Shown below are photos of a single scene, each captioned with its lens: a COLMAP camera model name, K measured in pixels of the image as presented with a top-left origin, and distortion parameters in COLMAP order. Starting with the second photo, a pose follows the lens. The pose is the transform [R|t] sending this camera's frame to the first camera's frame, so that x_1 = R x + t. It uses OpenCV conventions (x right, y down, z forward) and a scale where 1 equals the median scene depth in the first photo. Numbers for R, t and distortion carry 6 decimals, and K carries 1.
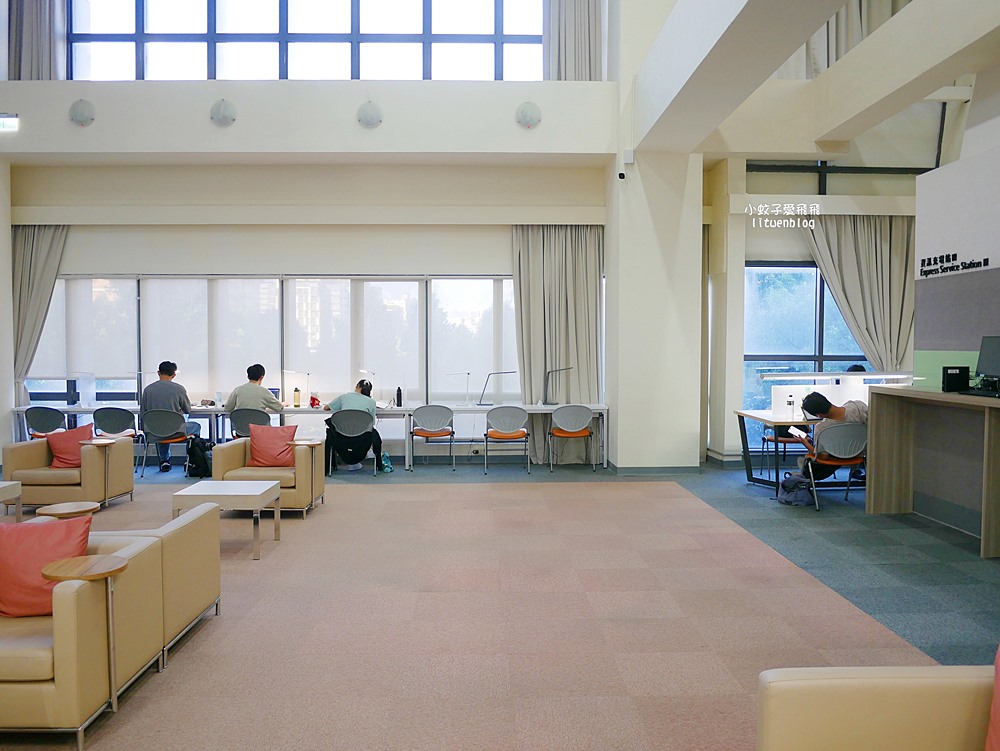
lens RADIAL K [[839.1, 0, 500.0], [0, 839.1, 375.5], [0, 0, 1]] dist [-0.035428, 0.003192]
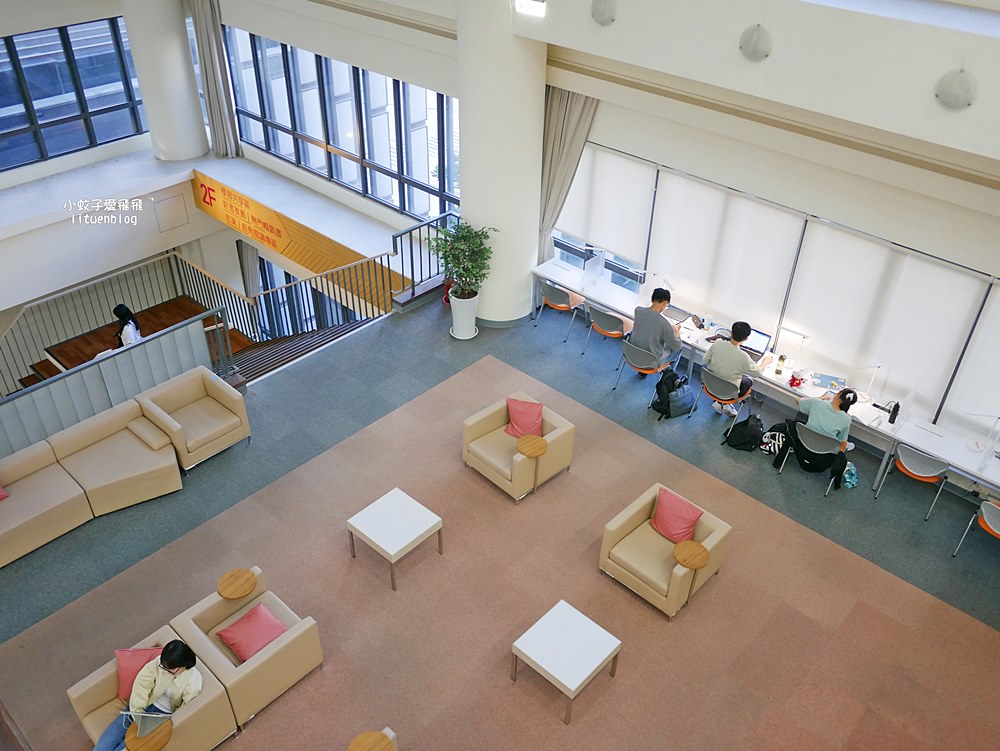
lens RADIAL K [[839.1, 0, 500.0], [0, 839.1, 375.5], [0, 0, 1]] dist [-0.035428, 0.003192]
pose [[0.719627, 0.417742, -0.554643, 0.037318], [-0.046248, 0.825844, 0.561998, -0.439068], [0.692819, -0.378778, 0.613619, 0.249259]]
